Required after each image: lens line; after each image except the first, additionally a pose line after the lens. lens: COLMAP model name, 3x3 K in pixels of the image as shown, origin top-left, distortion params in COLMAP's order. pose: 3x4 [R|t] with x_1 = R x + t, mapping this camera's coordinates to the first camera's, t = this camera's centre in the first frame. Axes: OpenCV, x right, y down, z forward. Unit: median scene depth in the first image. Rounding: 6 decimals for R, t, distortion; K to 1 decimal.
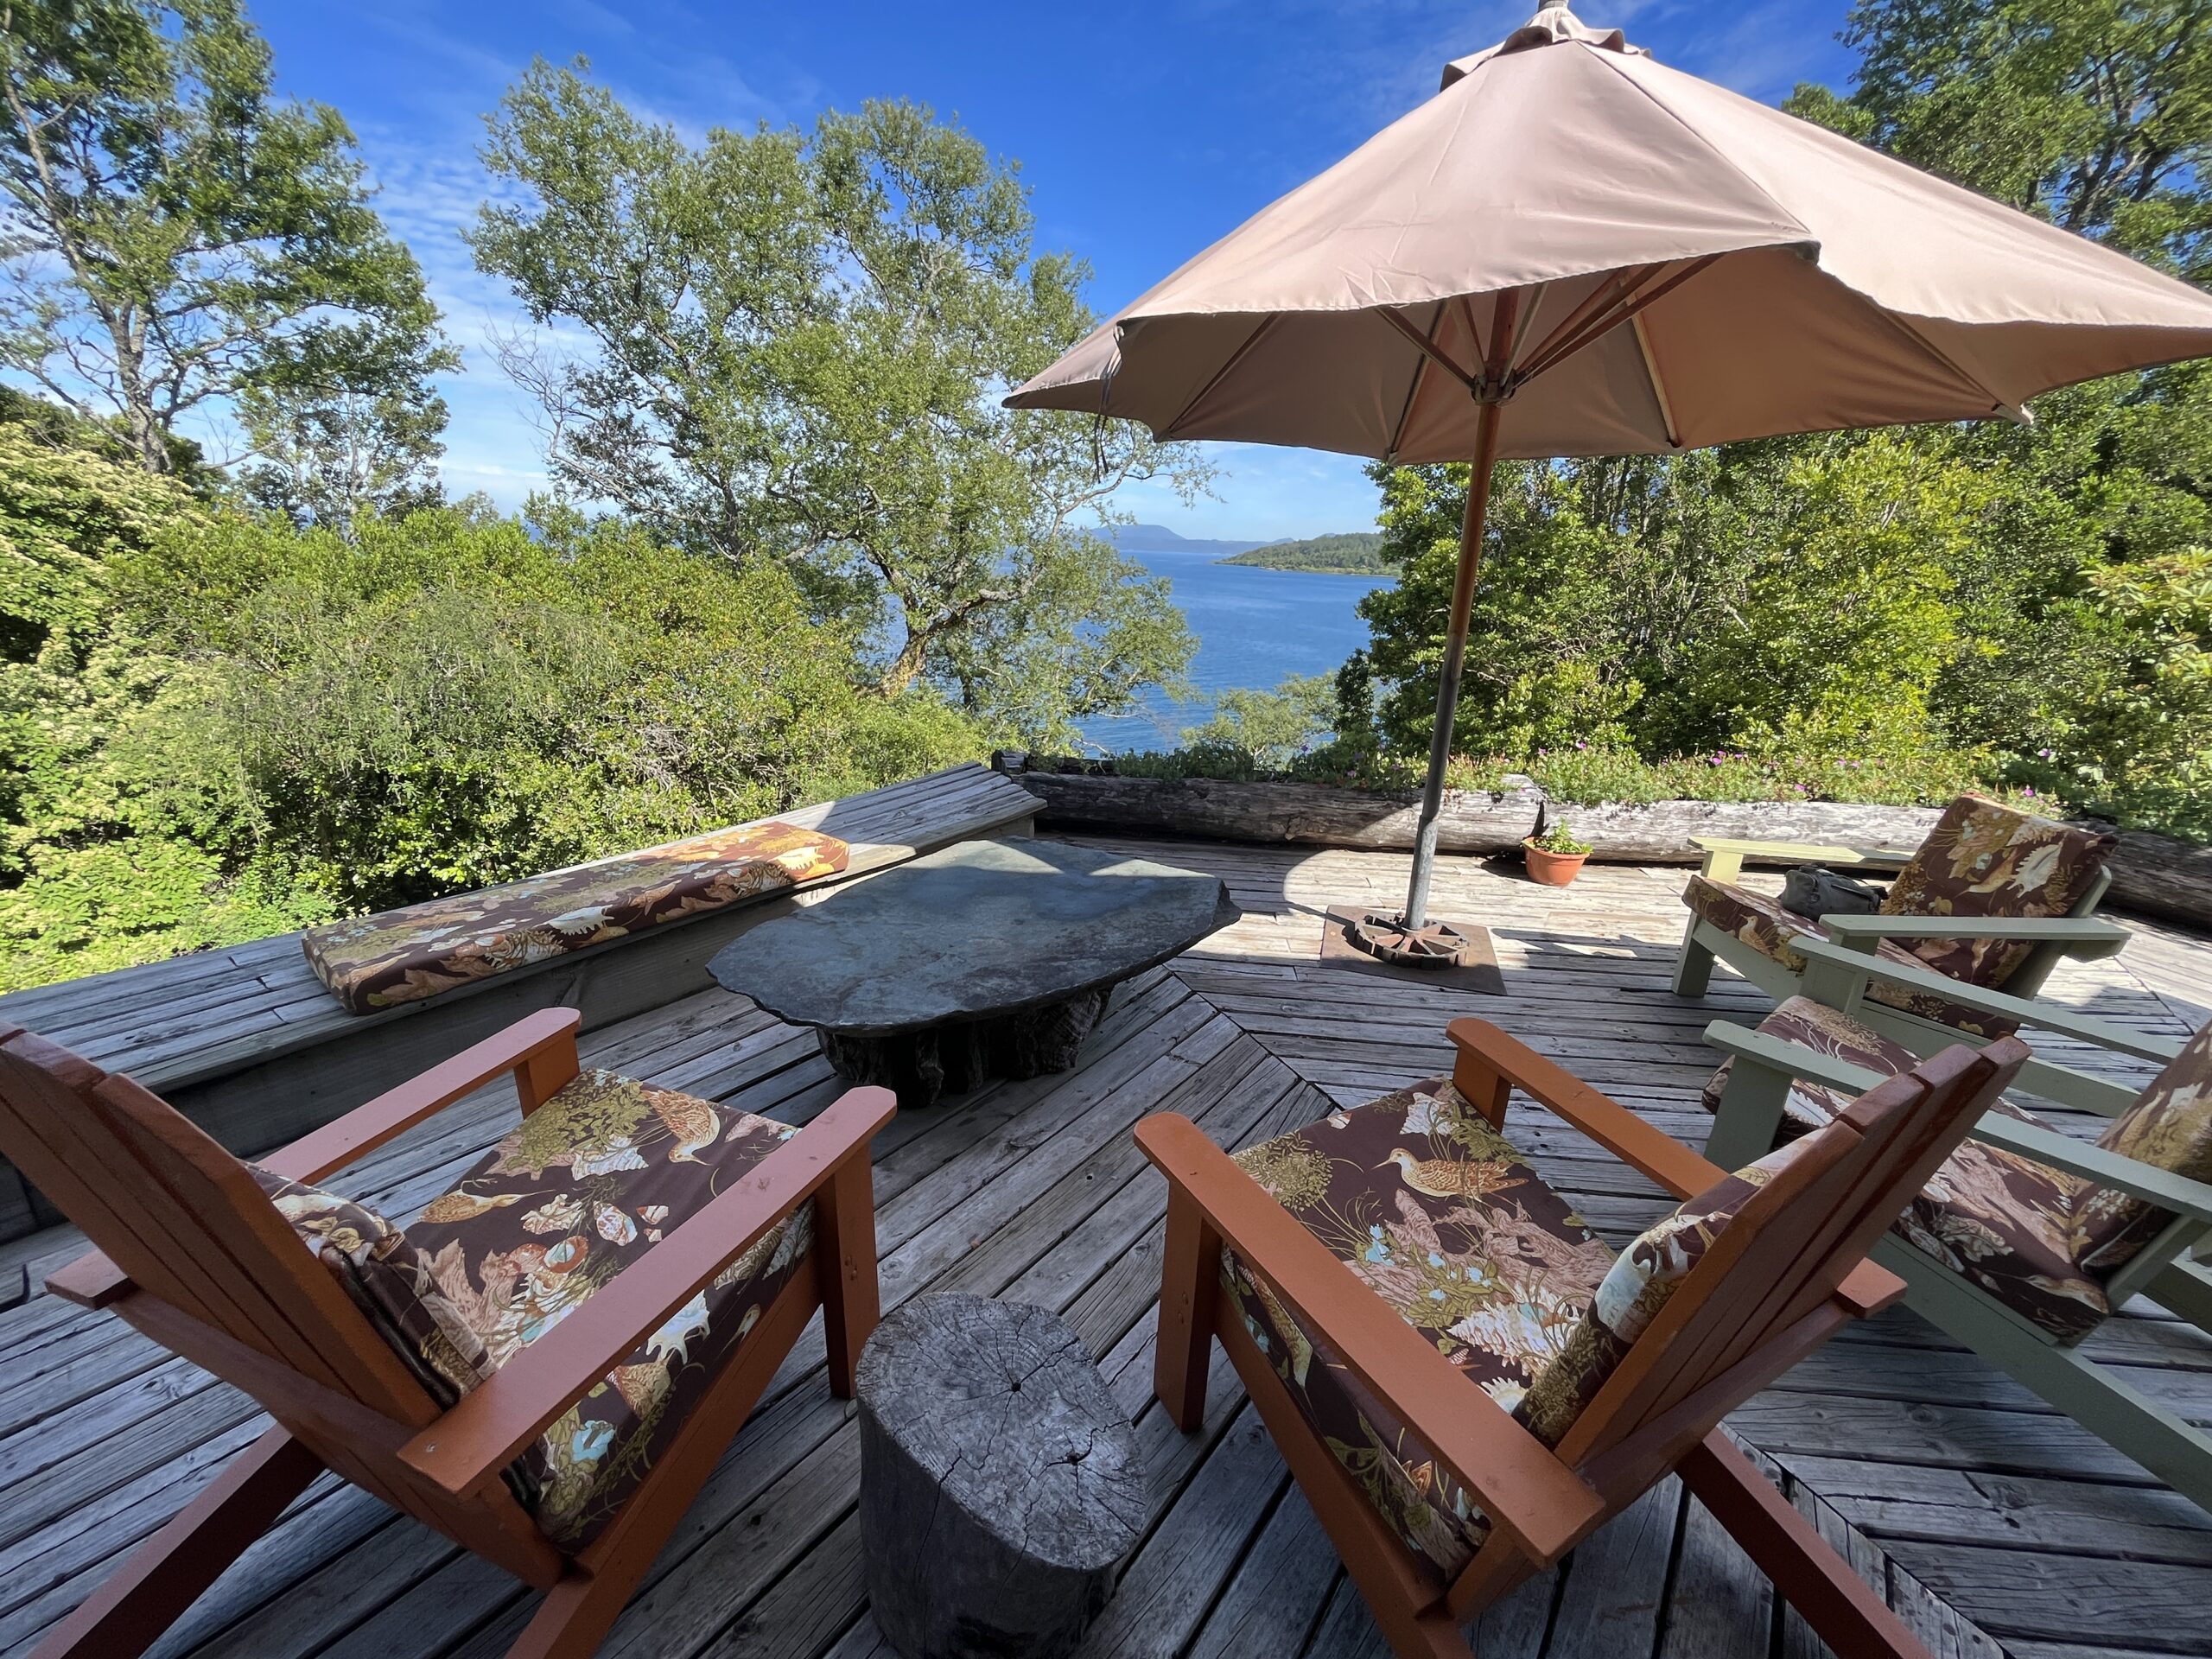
lens RADIAL K [[892.5, 0, 1104.5], [0, 892.5, 823.2], [0, 0, 1]] dist [-0.005263, 0.000922]
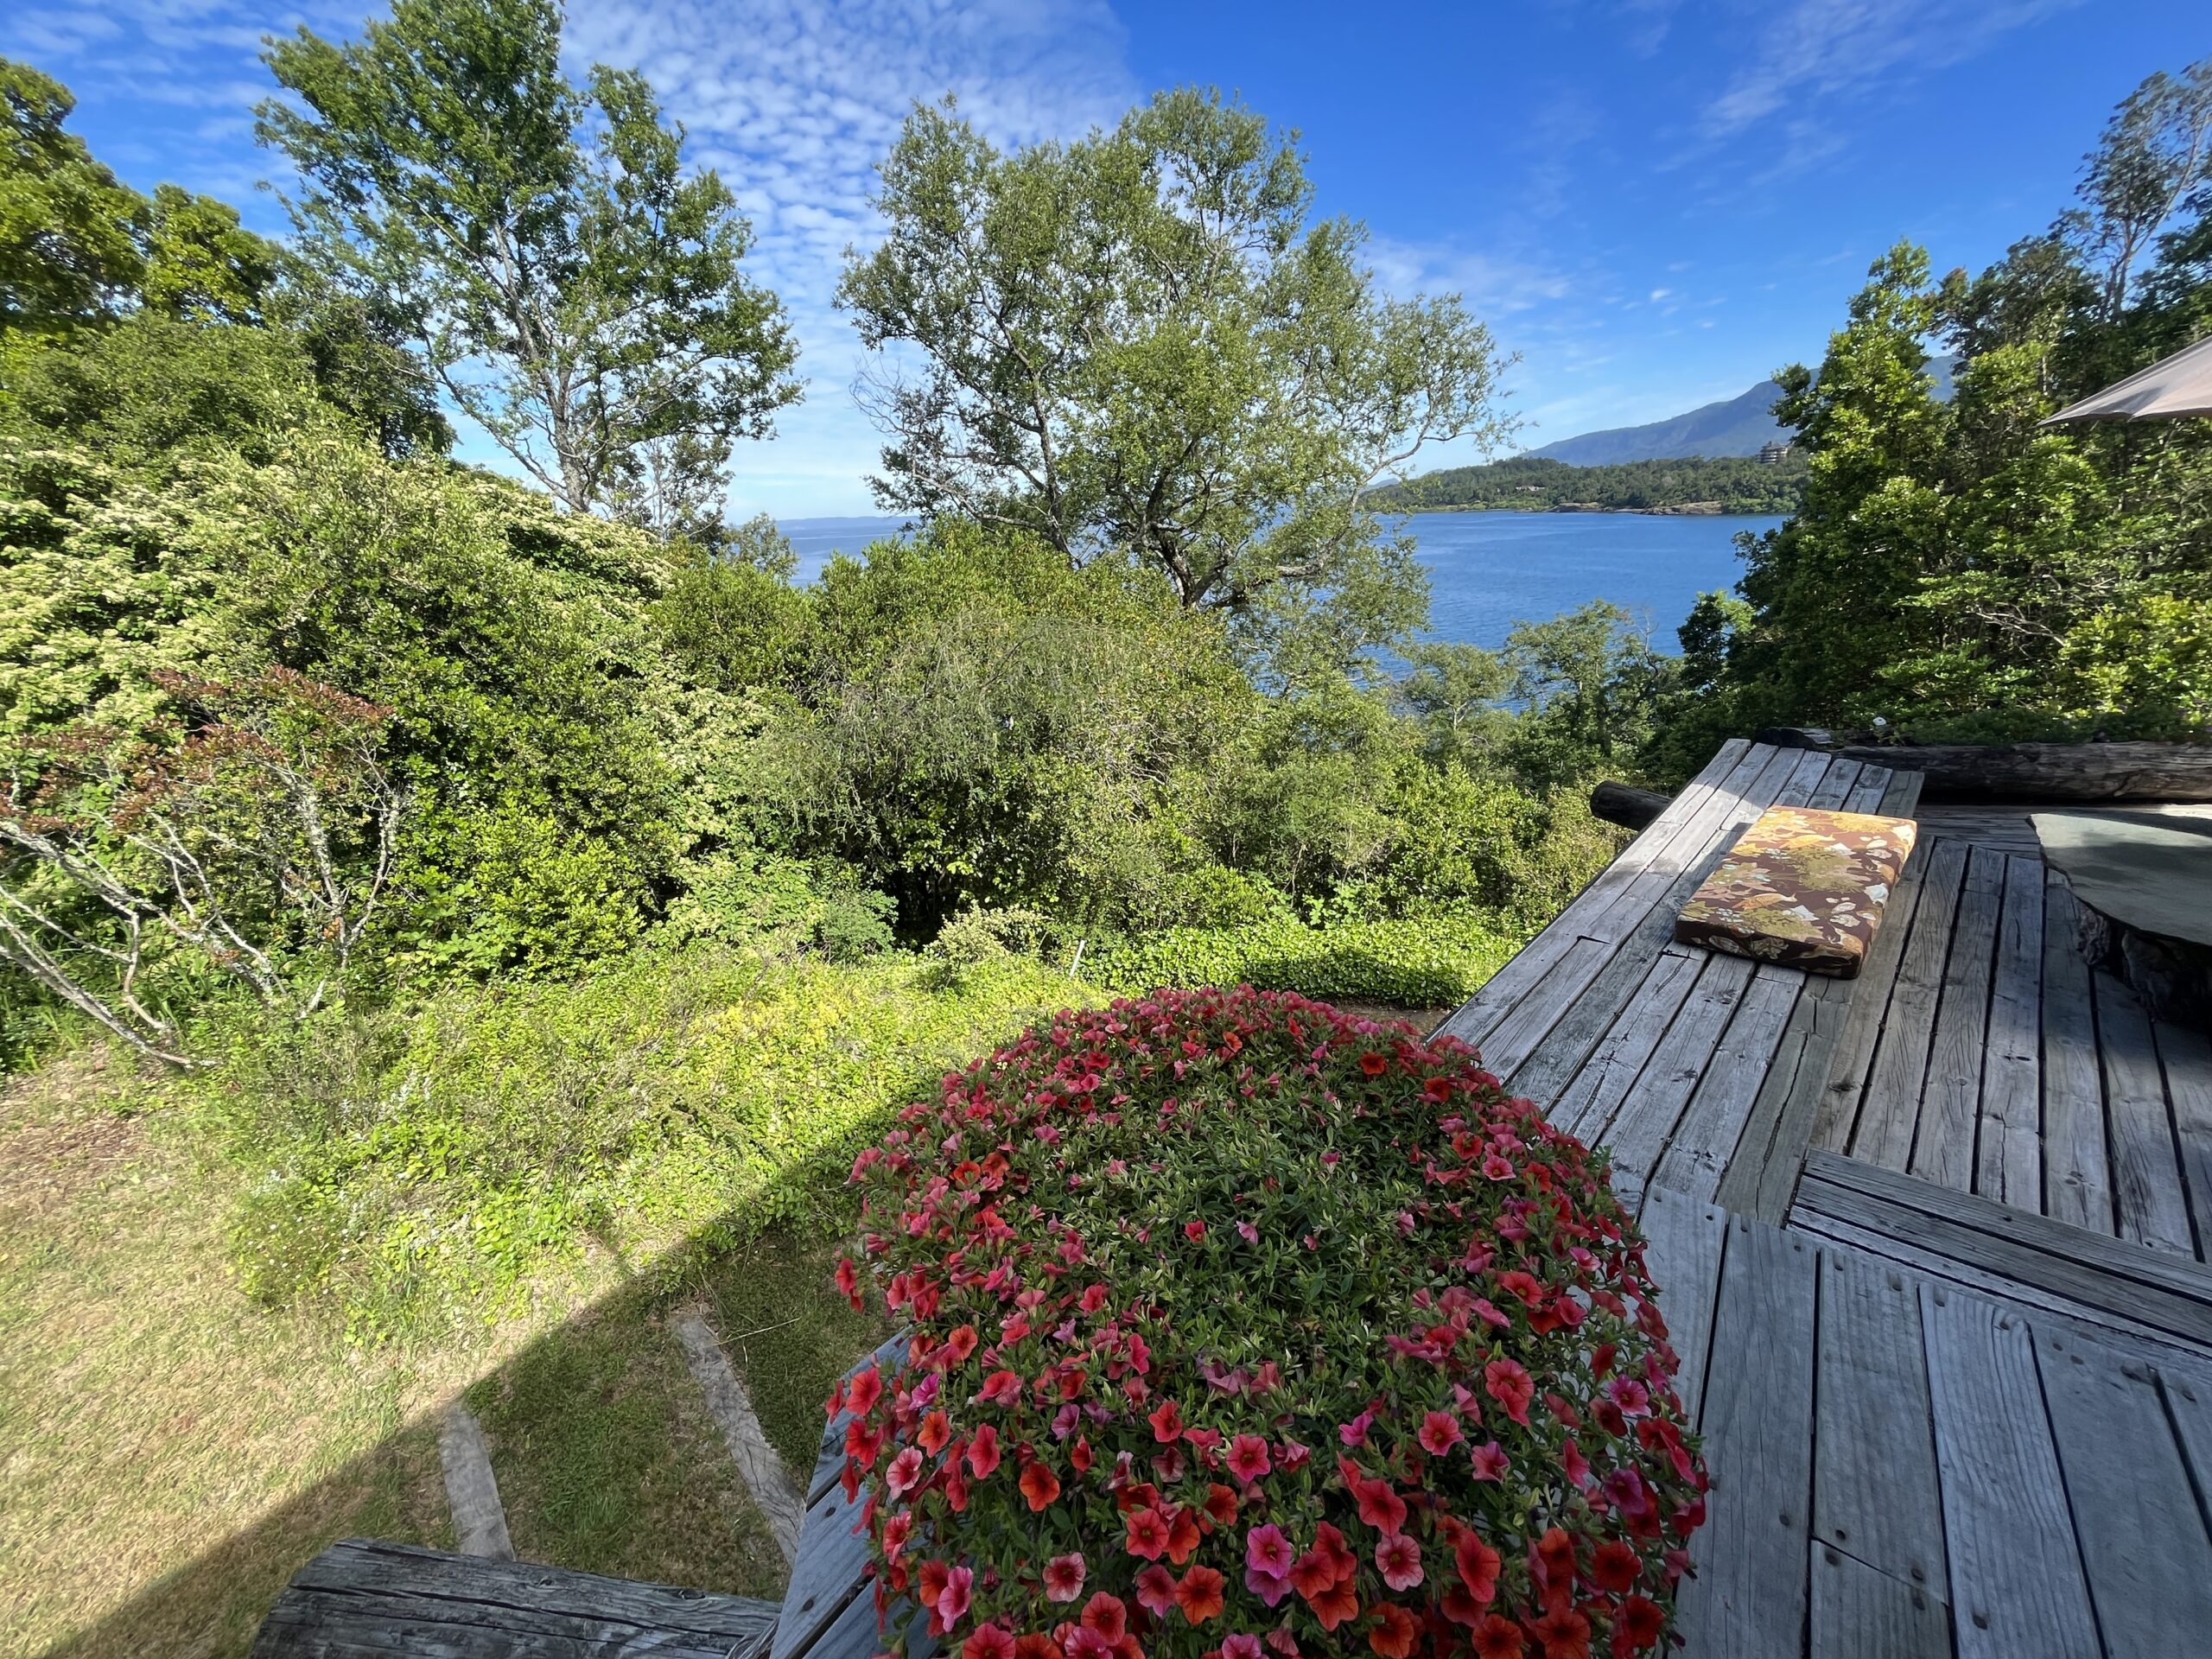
lens RADIAL K [[892.5, 0, 1101.4], [0, 892.5, 828.0], [0, 0, 1]] dist [-0.005263, 0.000922]
pose [[0.991330, -0.050838, -0.121162, -0.288312], [0.055870, 0.997695, 0.038504, -0.017370], [0.118925, -0.044940, 0.991886, -0.059482]]
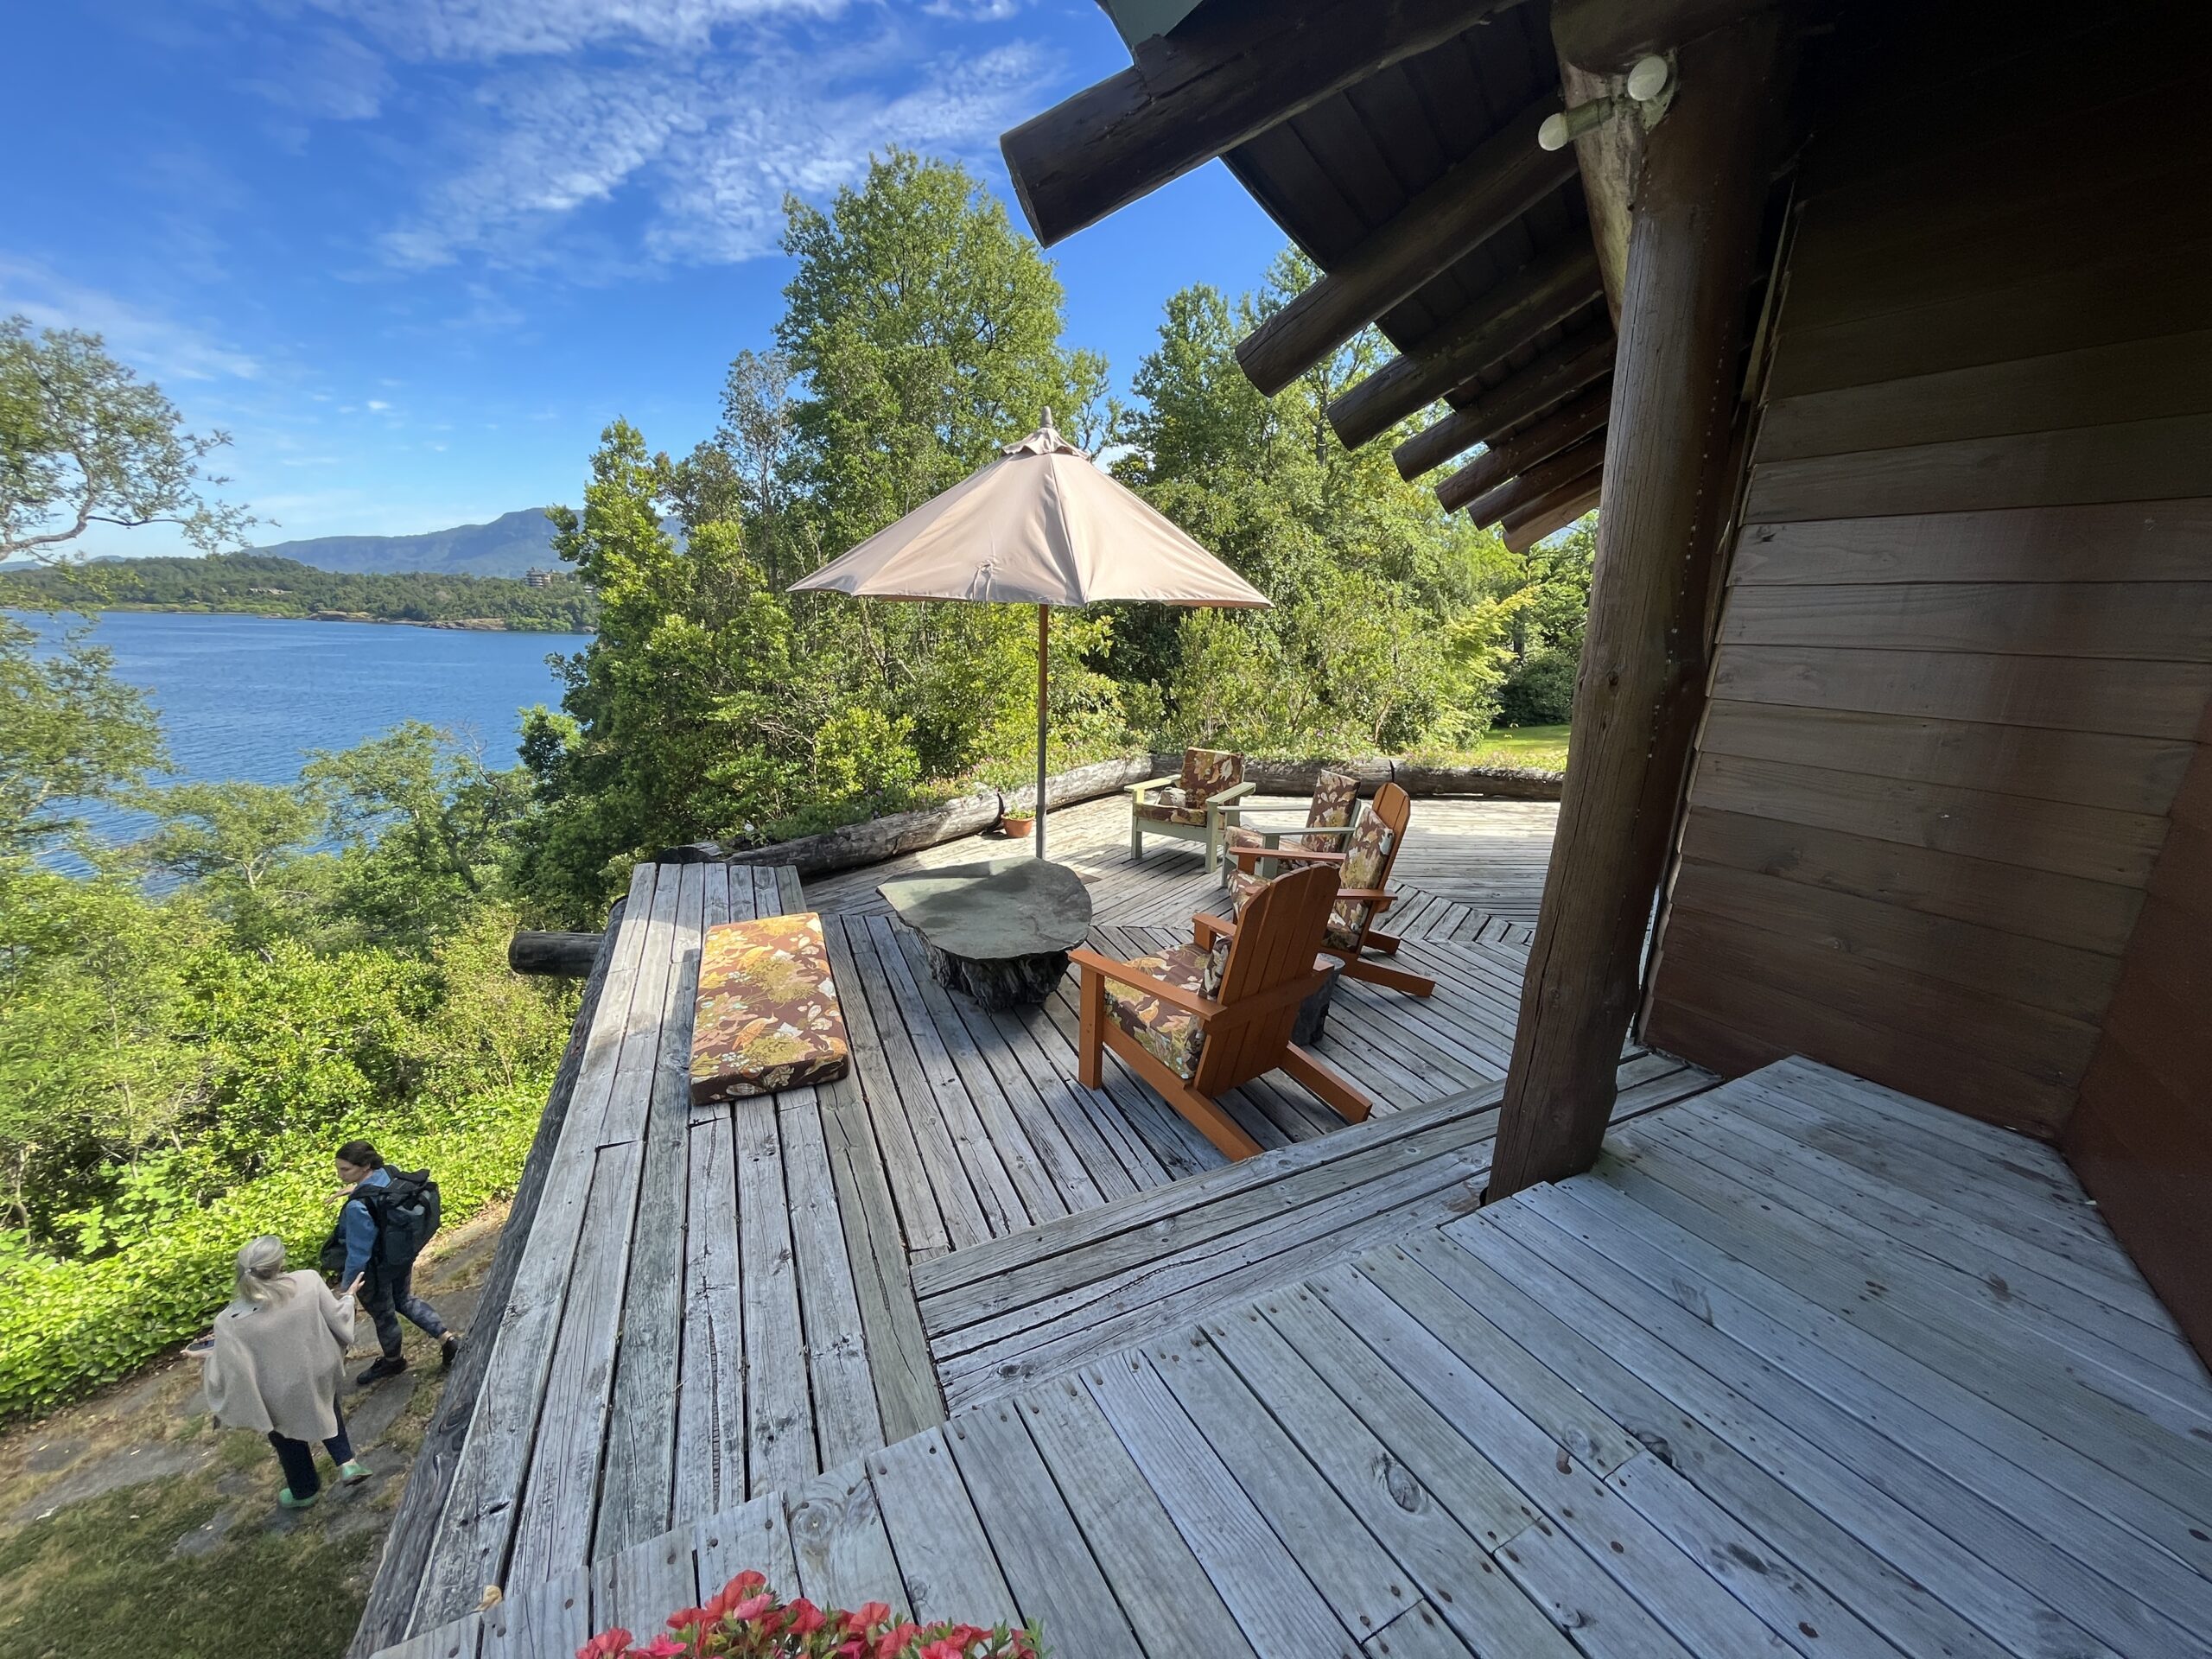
lens RADIAL K [[892.5, 0, 1096.9], [0, 892.5, 827.9], [0, 0, 1]] dist [-0.005263, 0.000922]
pose [[0.491115, -0.227228, 0.840936, -0.288763], [0.248846, 0.961746, 0.114544, -0.036540], [-0.834795, 0.153009, 0.528872, -0.019229]]
